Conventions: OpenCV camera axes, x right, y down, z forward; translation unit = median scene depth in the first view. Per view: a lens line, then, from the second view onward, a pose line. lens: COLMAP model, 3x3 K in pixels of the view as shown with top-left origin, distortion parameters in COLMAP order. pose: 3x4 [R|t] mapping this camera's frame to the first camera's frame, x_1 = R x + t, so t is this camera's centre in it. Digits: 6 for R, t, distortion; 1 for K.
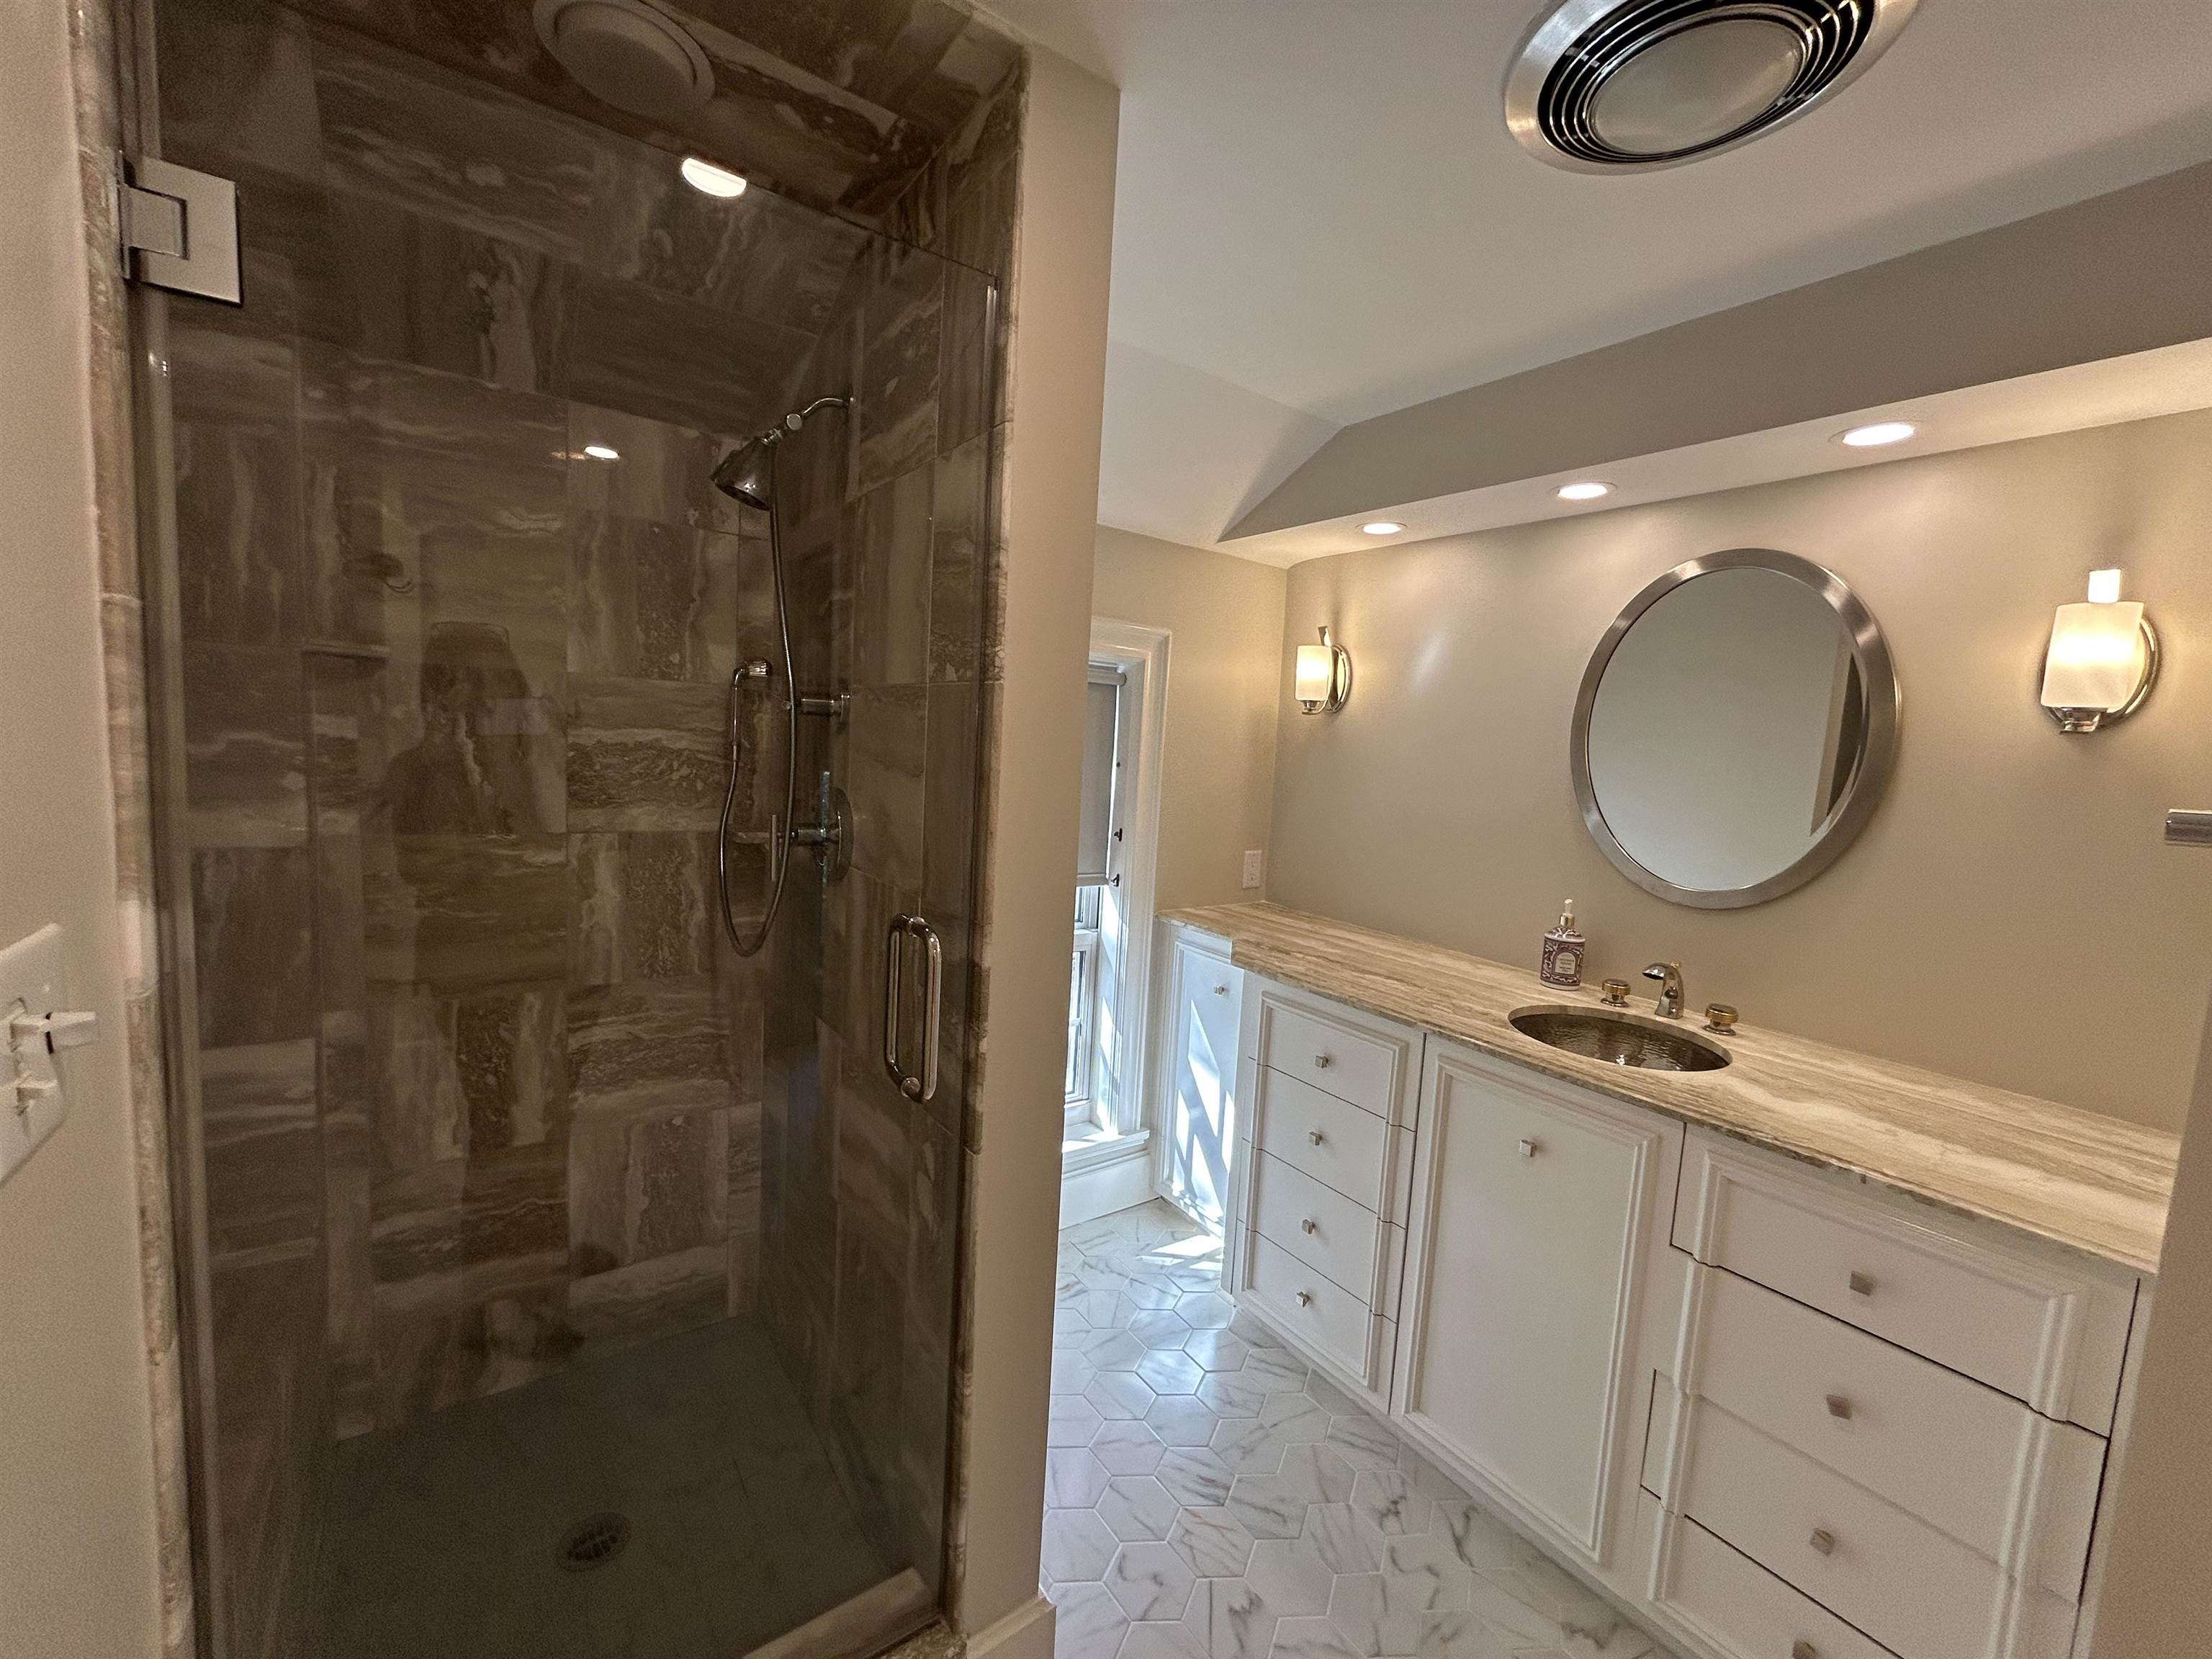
lens RADIAL K [[883.2, 0, 1106.0], [0, 883.2, 829.5], [0, 0, 1]] dist [-0.003141, 0.011723]
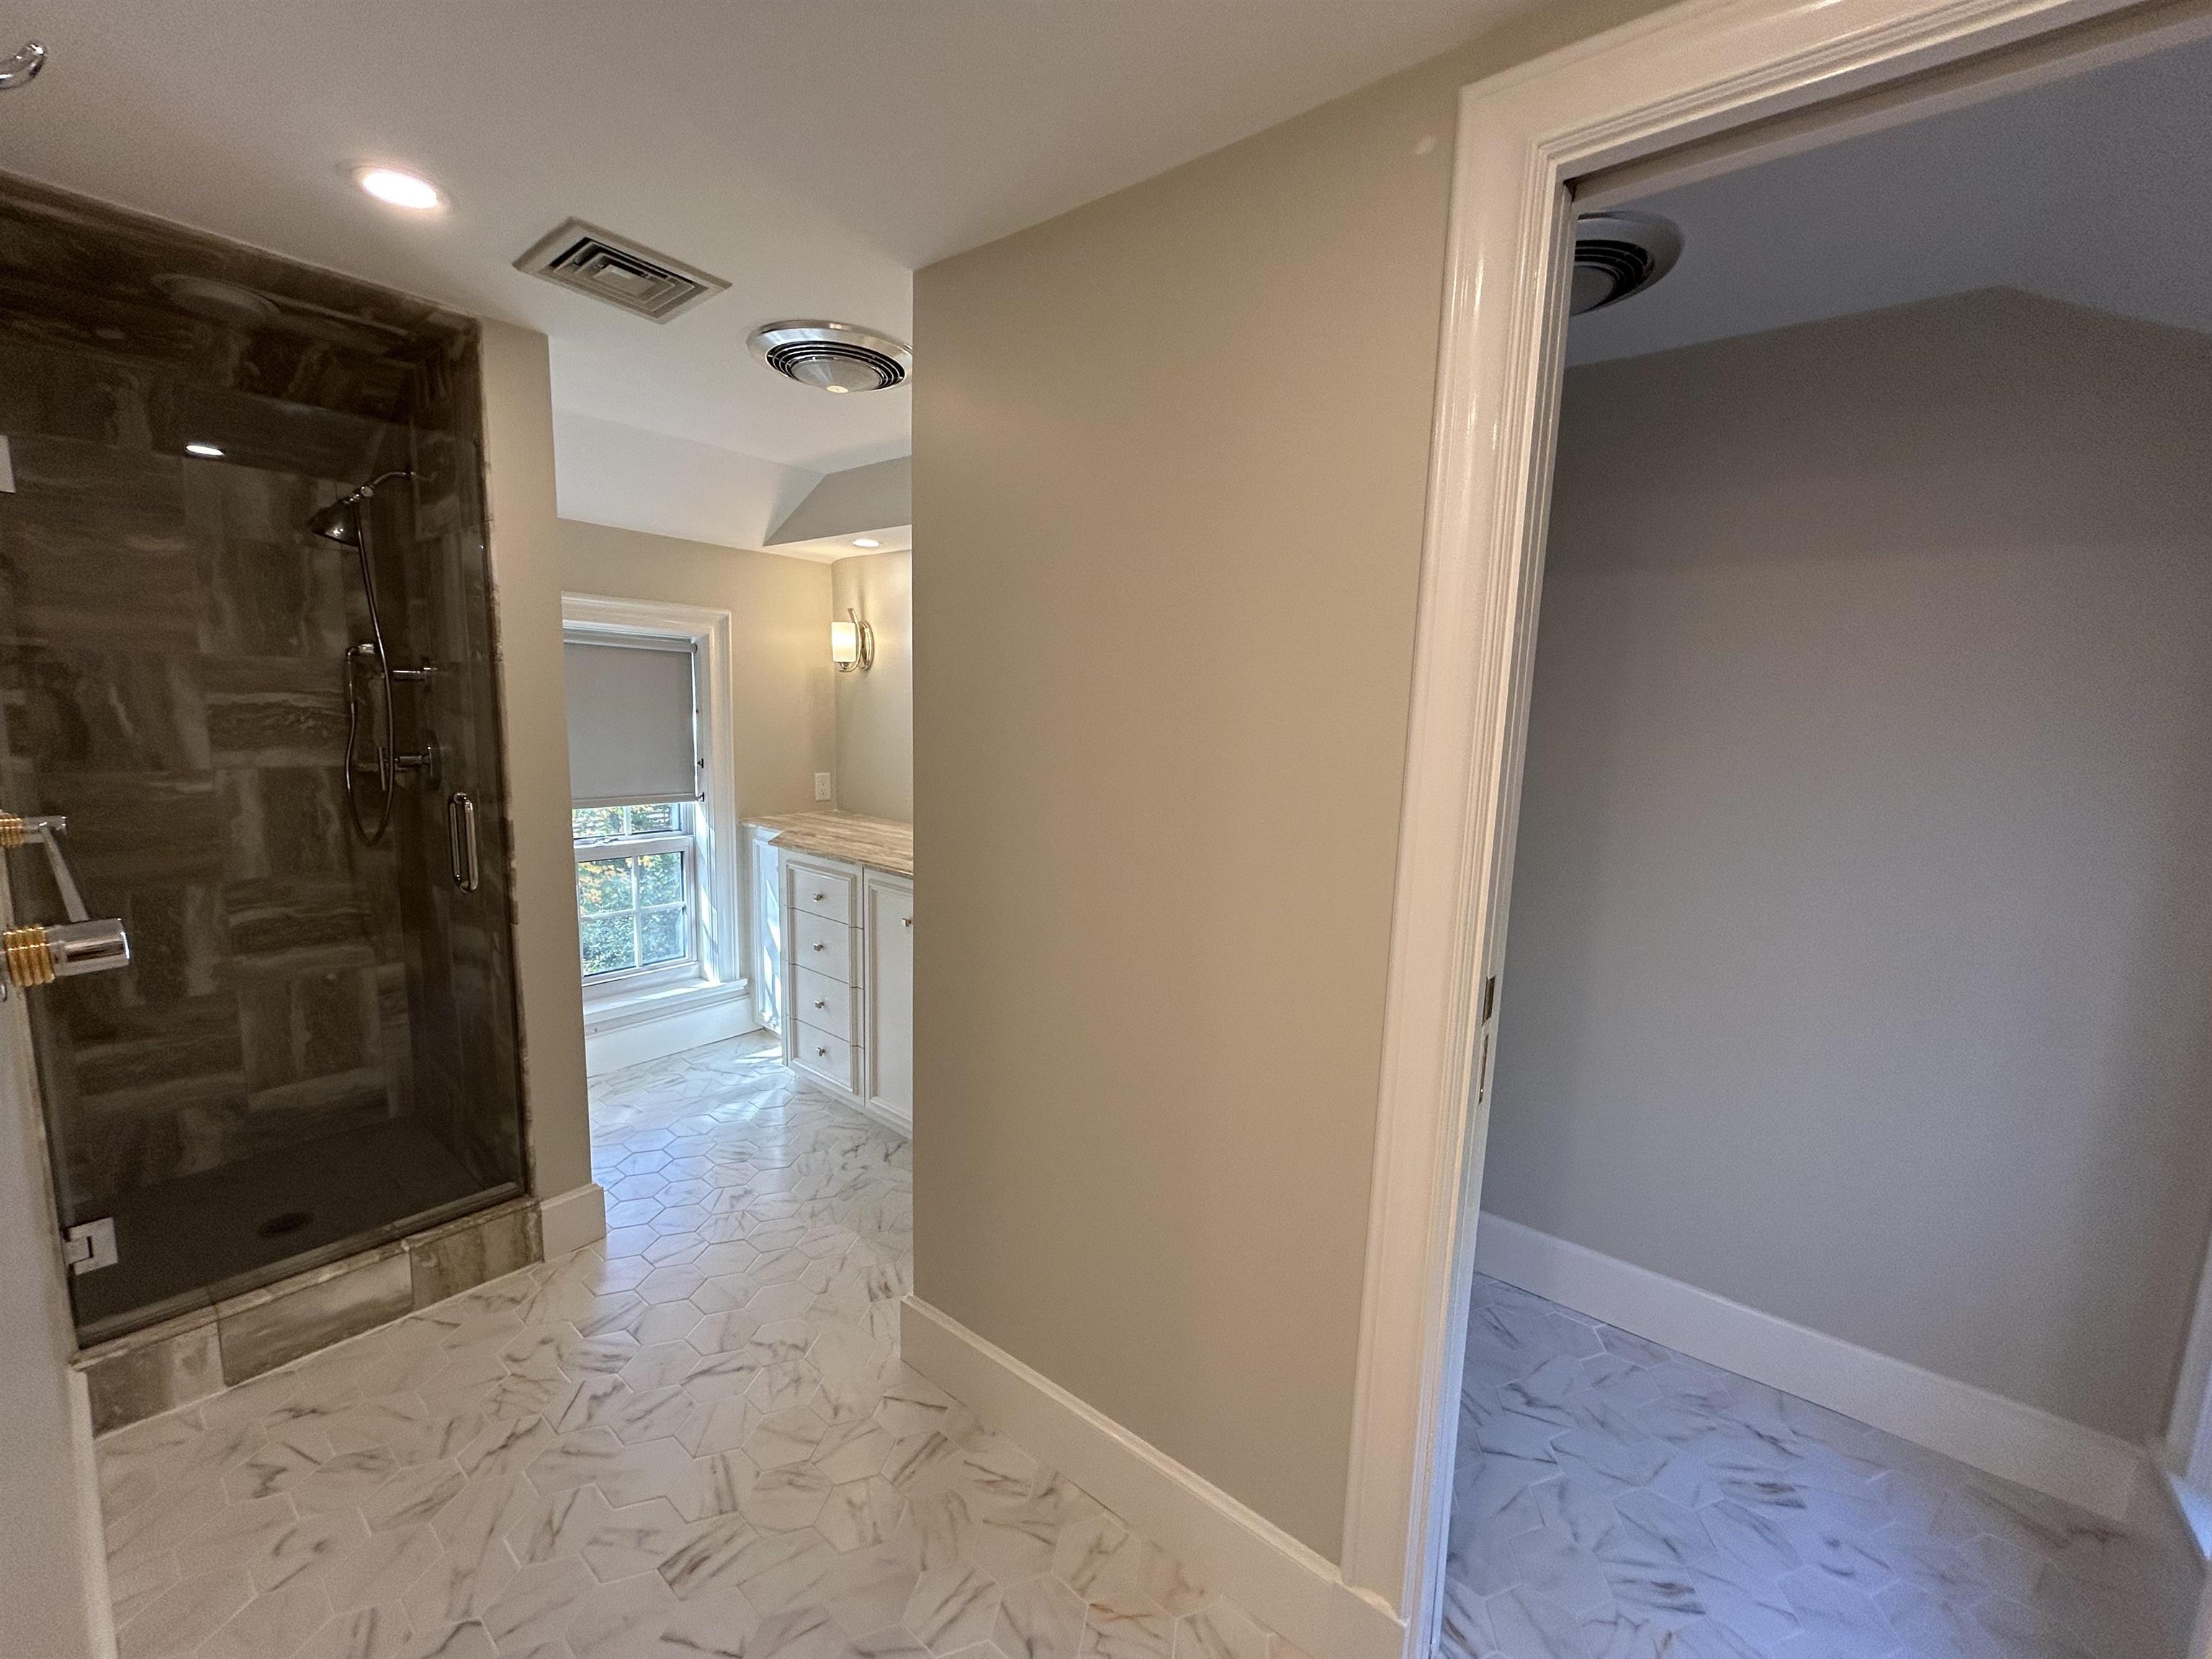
lens RADIAL K [[902.3, 0, 1106.0], [0, 902.3, 829.5], [0, 0, 1]] dist [0.011653, -0.000035]
pose [[0.968273, -0.061144, 0.242297, 0.372635], [0.048993, 0.997235, 0.055866, 0.082054], [-0.245043, -0.042223, 0.968592, -0.693004]]
